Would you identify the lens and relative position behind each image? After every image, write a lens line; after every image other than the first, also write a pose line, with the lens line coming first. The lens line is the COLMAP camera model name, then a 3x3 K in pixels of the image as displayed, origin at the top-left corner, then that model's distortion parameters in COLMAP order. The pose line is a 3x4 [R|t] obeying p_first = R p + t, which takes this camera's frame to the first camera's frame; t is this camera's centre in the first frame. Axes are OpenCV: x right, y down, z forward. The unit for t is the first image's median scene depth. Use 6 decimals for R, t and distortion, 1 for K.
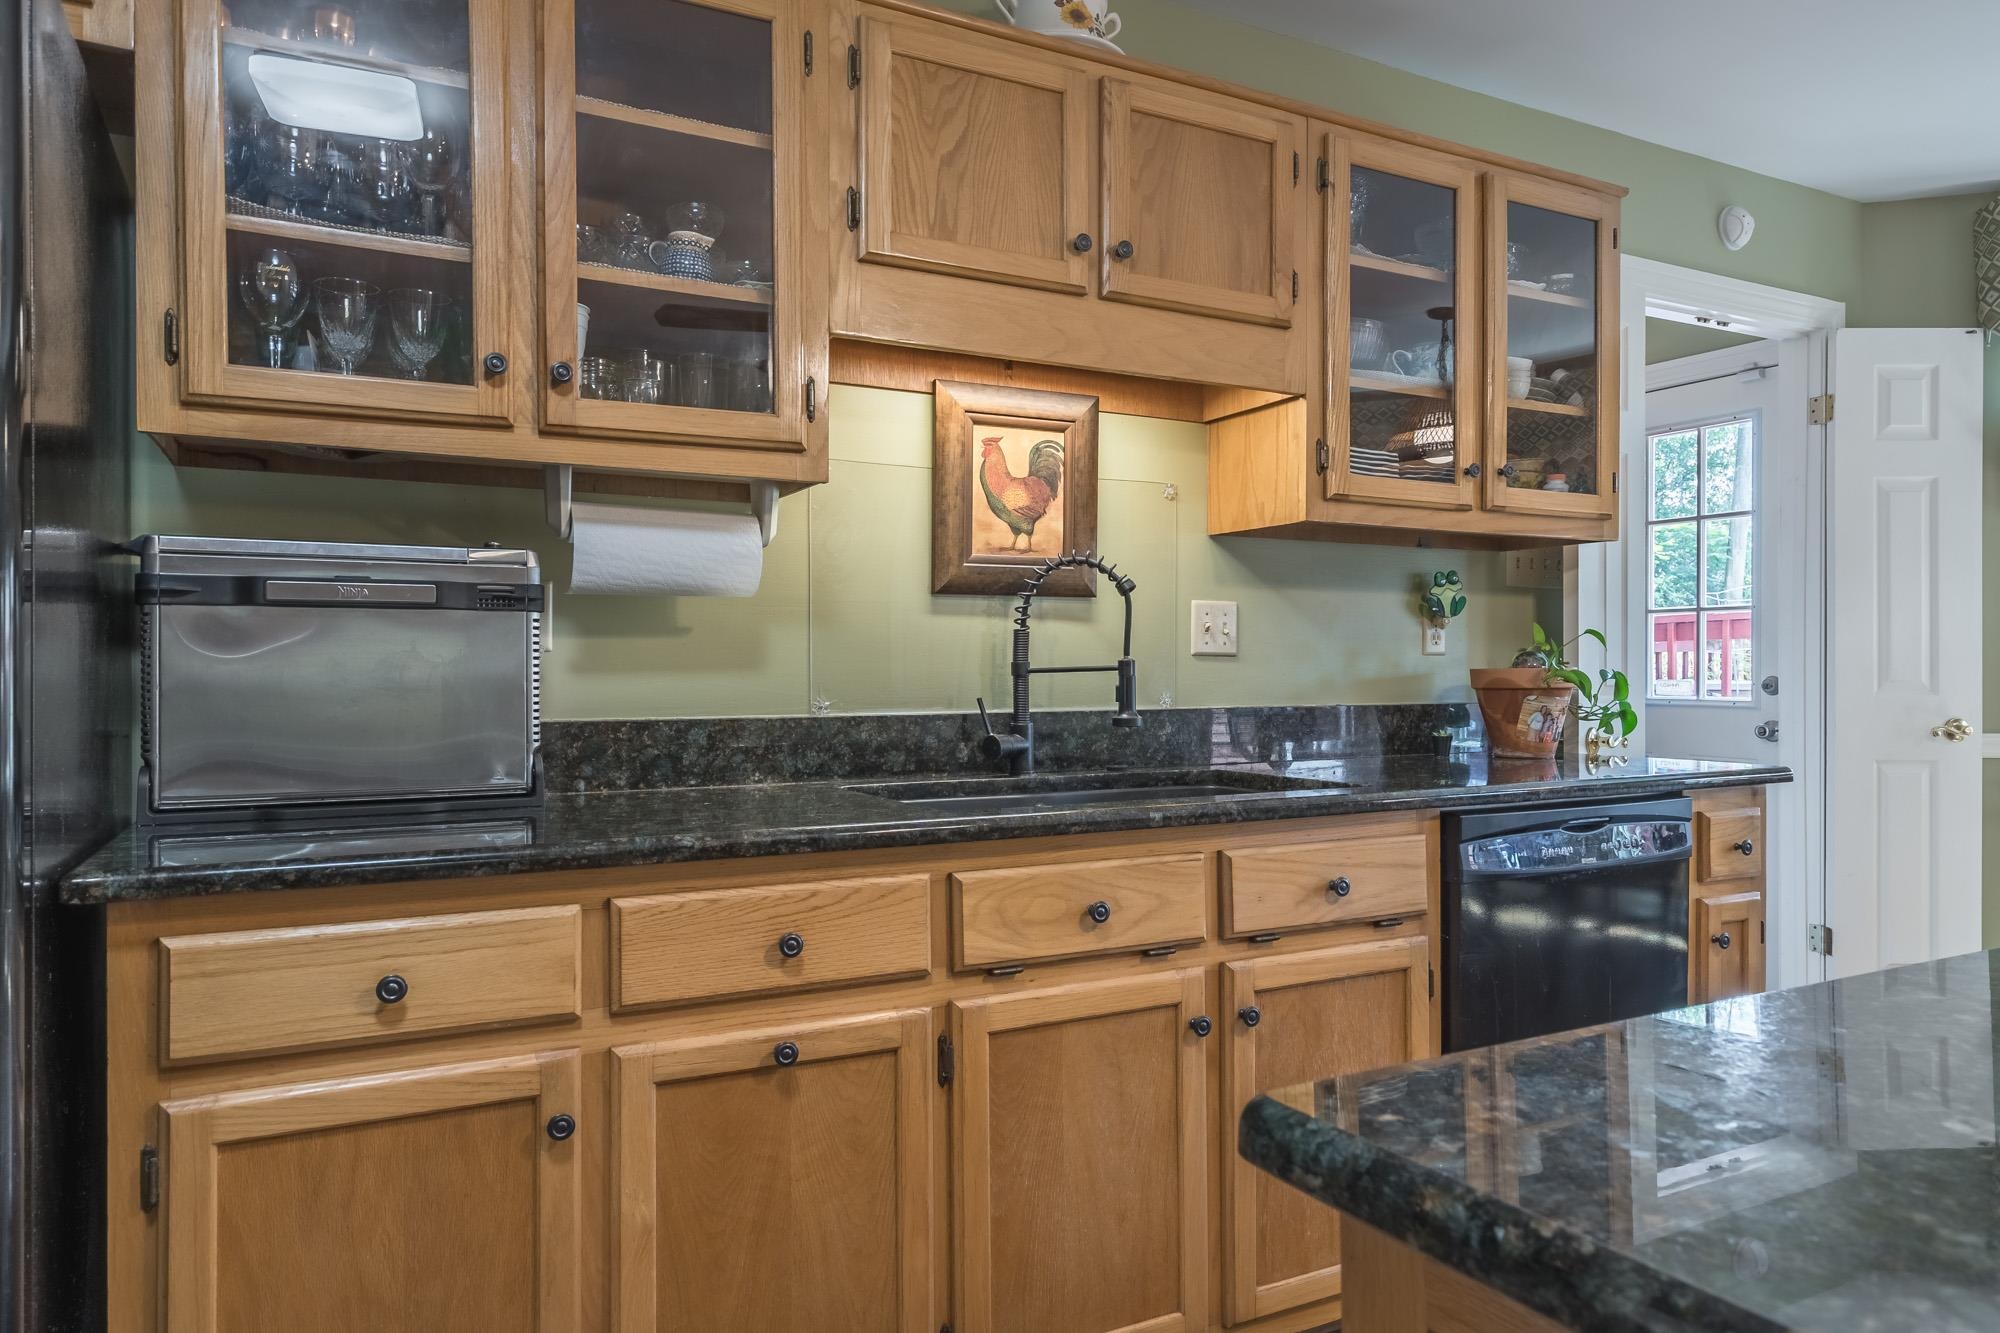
lens RADIAL K [[1274.7, 0, 1001.5], [0, 1274.7, 664.0], [0, 0, 1]] dist [0.003543, 0.000791]
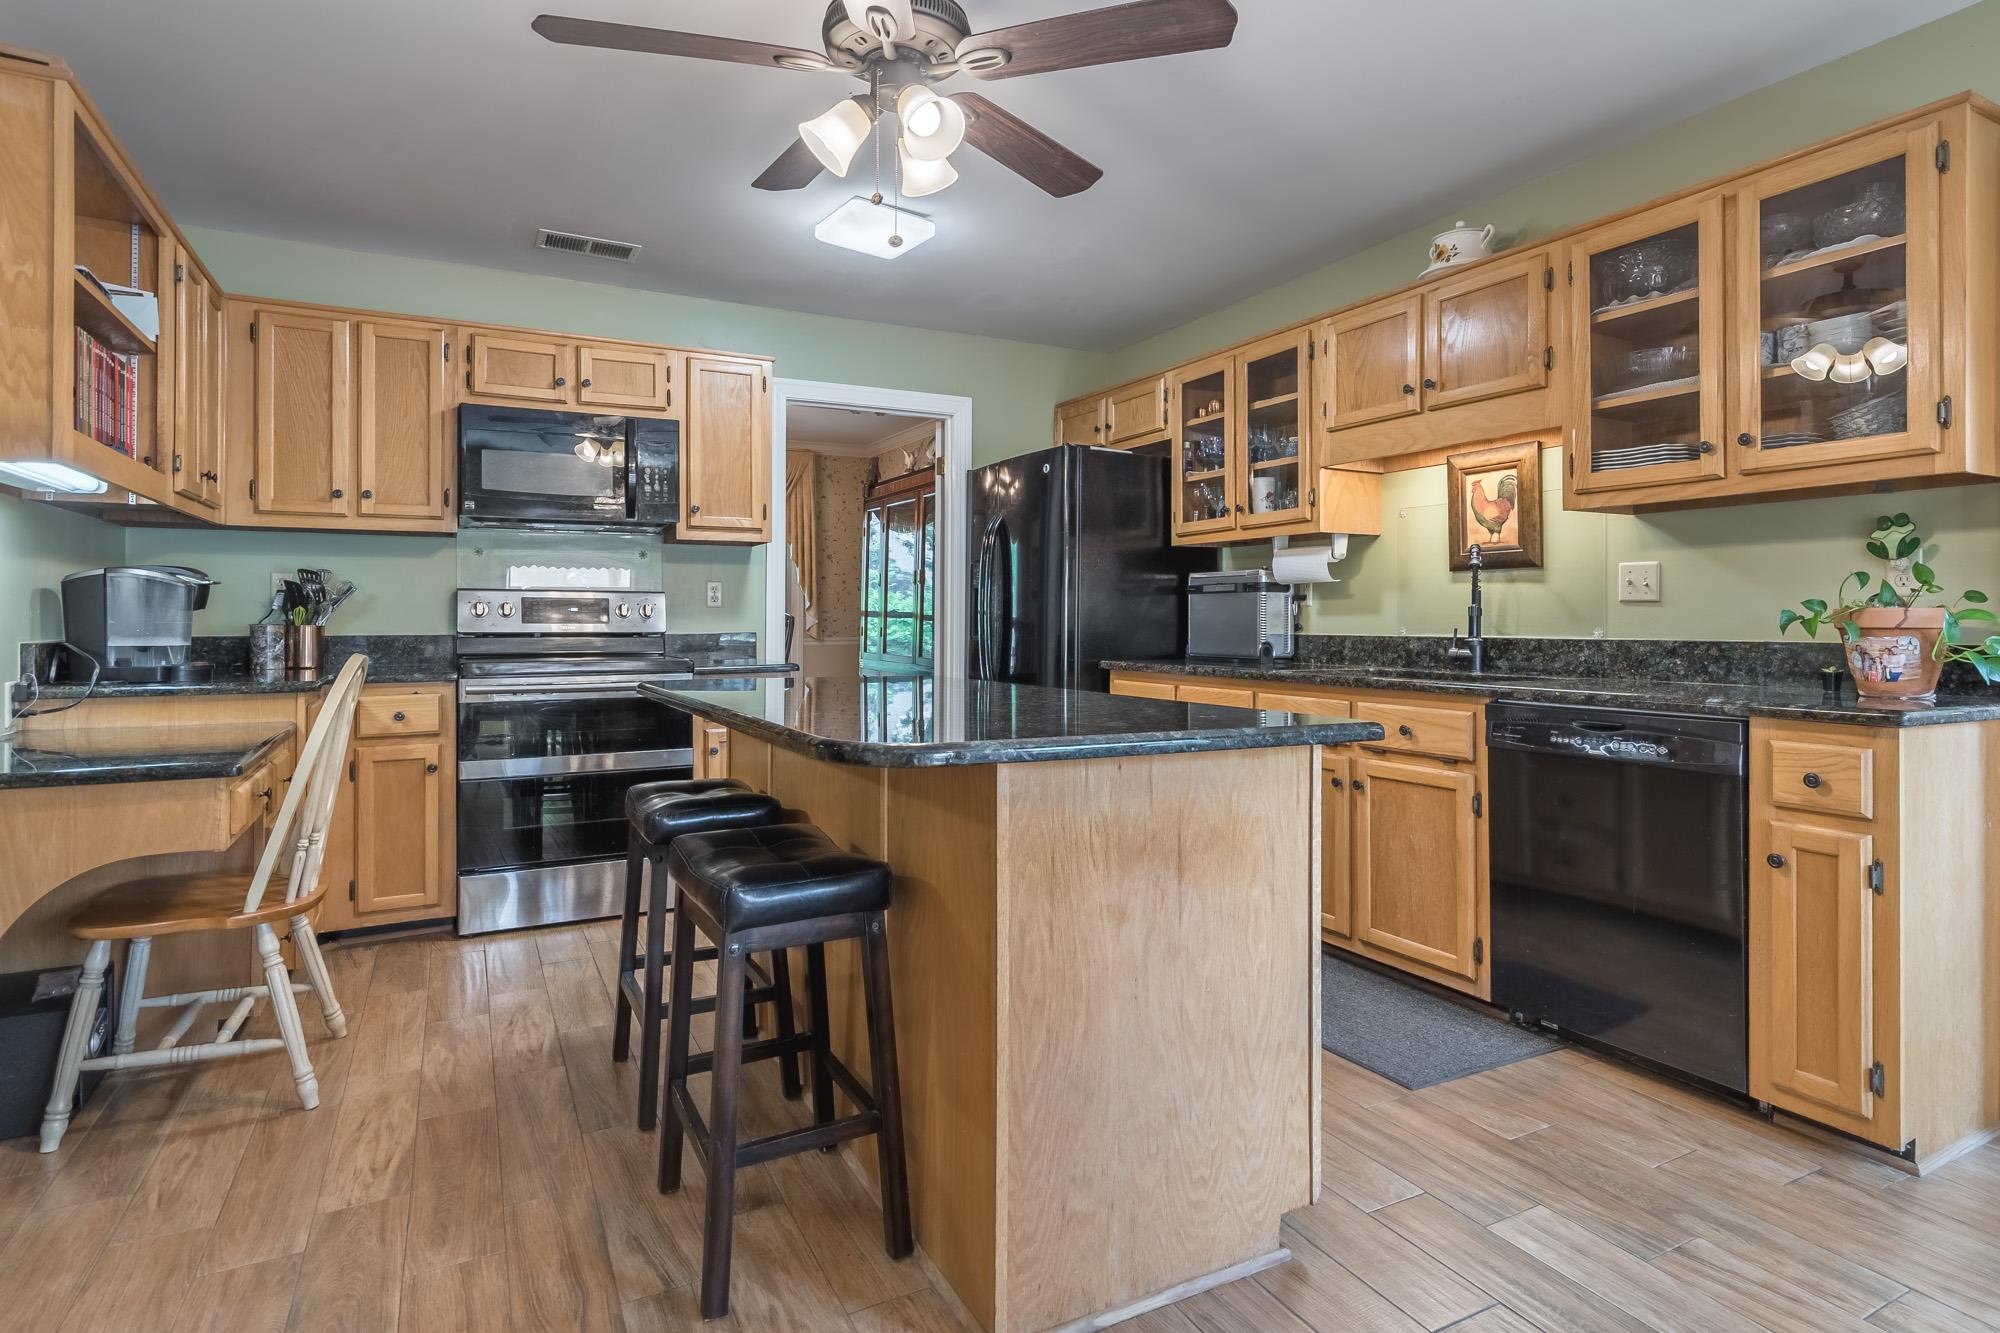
lens RADIAL K [[1036.4, 0, 995.6], [0, 1036.4, 612.5], [0, 0, 1]] dist [-0.002644, 0.003193]
pose [[-0.001603, -0.005902, -0.999981, 1.420321], [0.003862, 0.999975, -0.005908, 0.009734], [0.999991, -0.003871, -0.001580, 0.338510]]
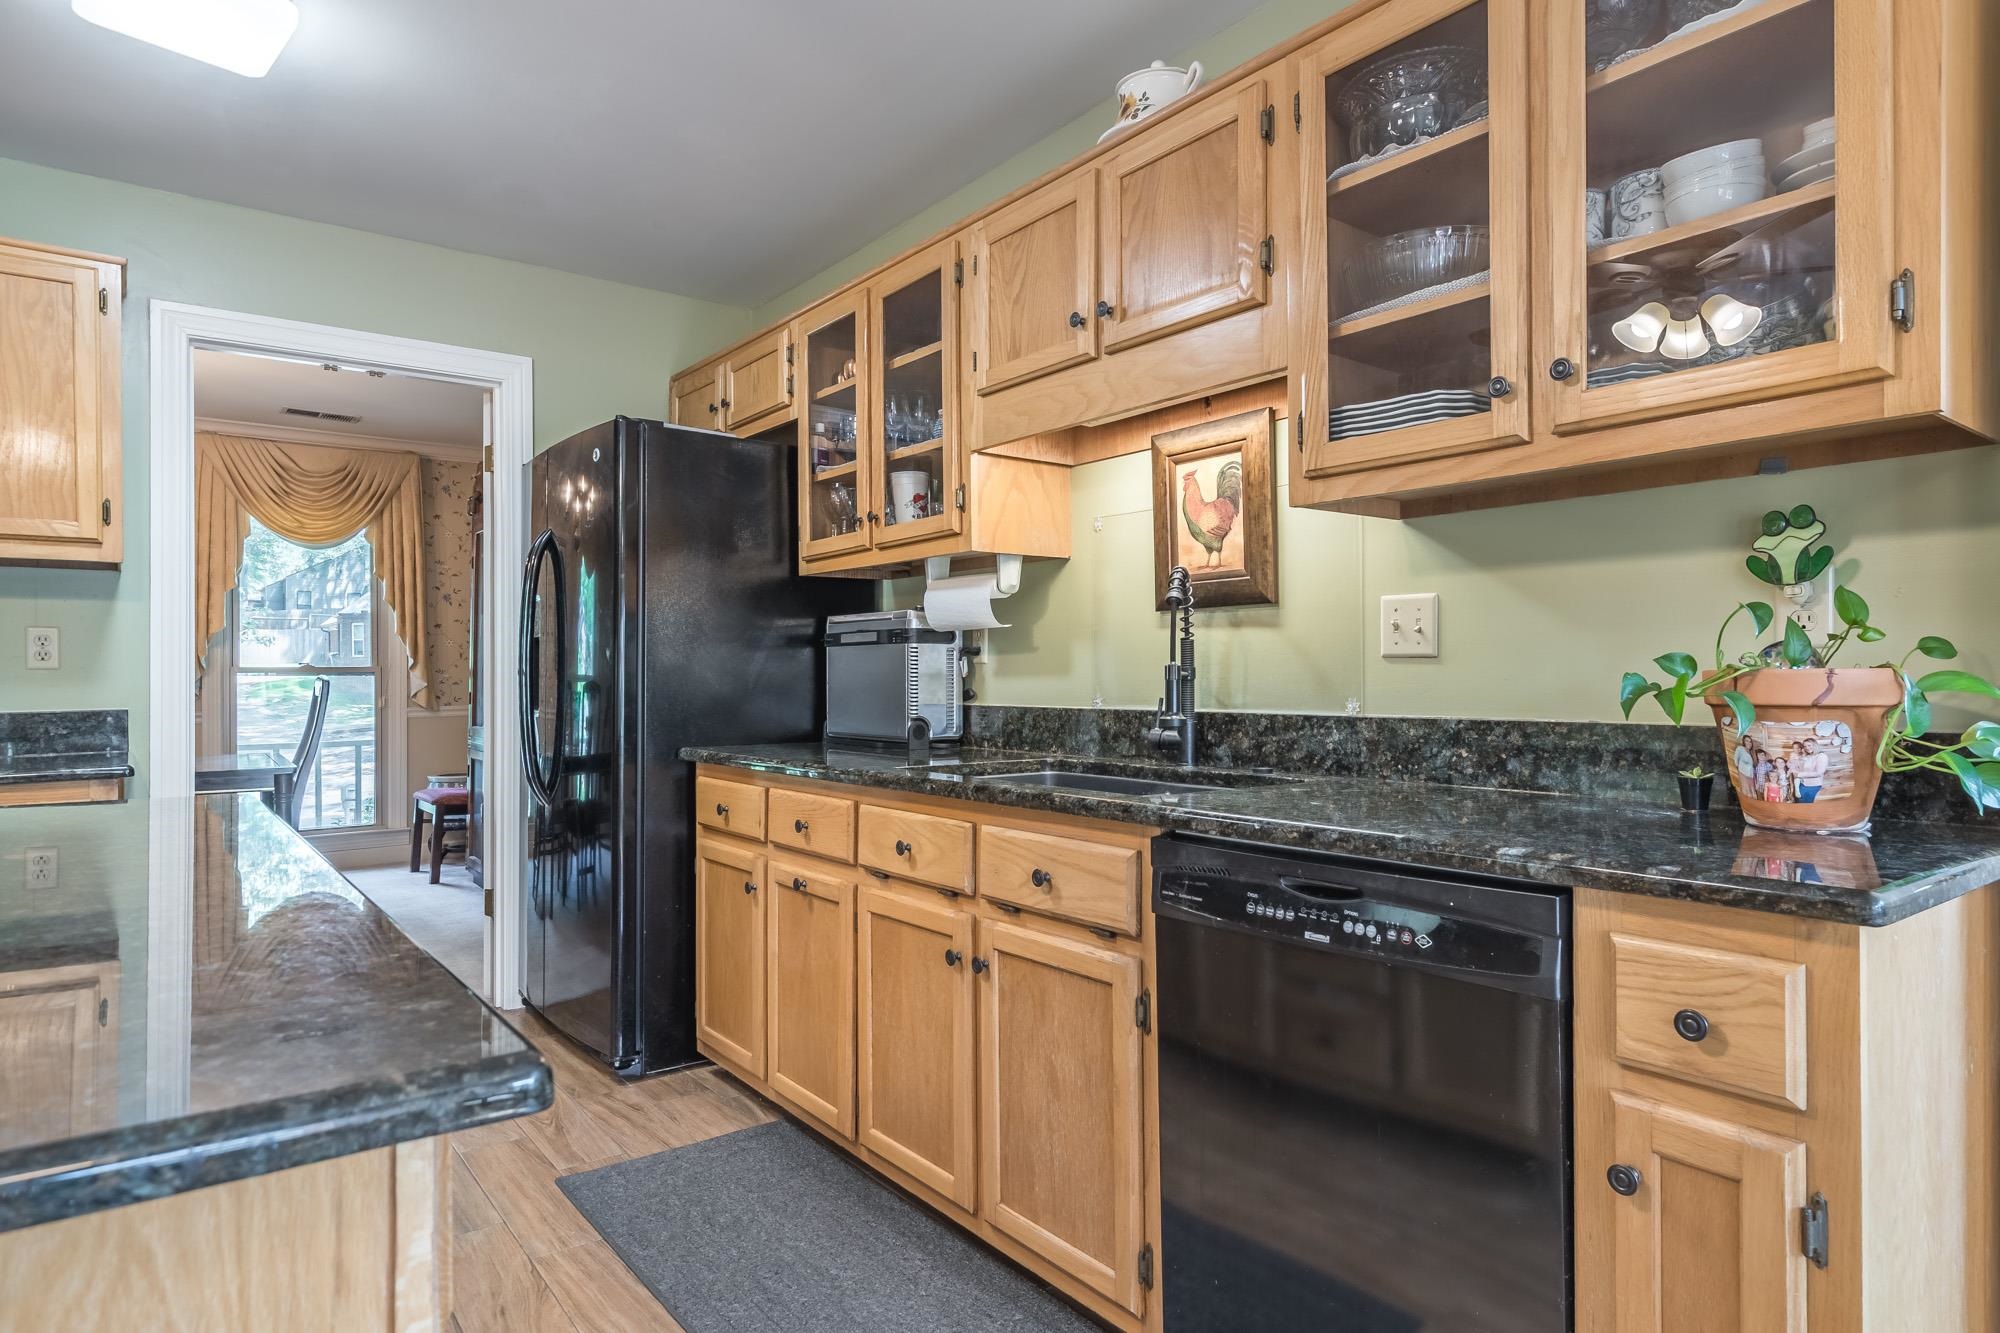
lens RADIAL K [[1148.3, 0, 1004.1], [0, 1148.3, 669.8], [0, 0, 1]] dist [0.006774, -0.001047]
pose [[0.177635, -0.003831, -0.984089, 0.982368], [0.010239, 0.999945, -0.002044, 0.000986], [0.984043, -0.009713, 0.177665, 0.649292]]
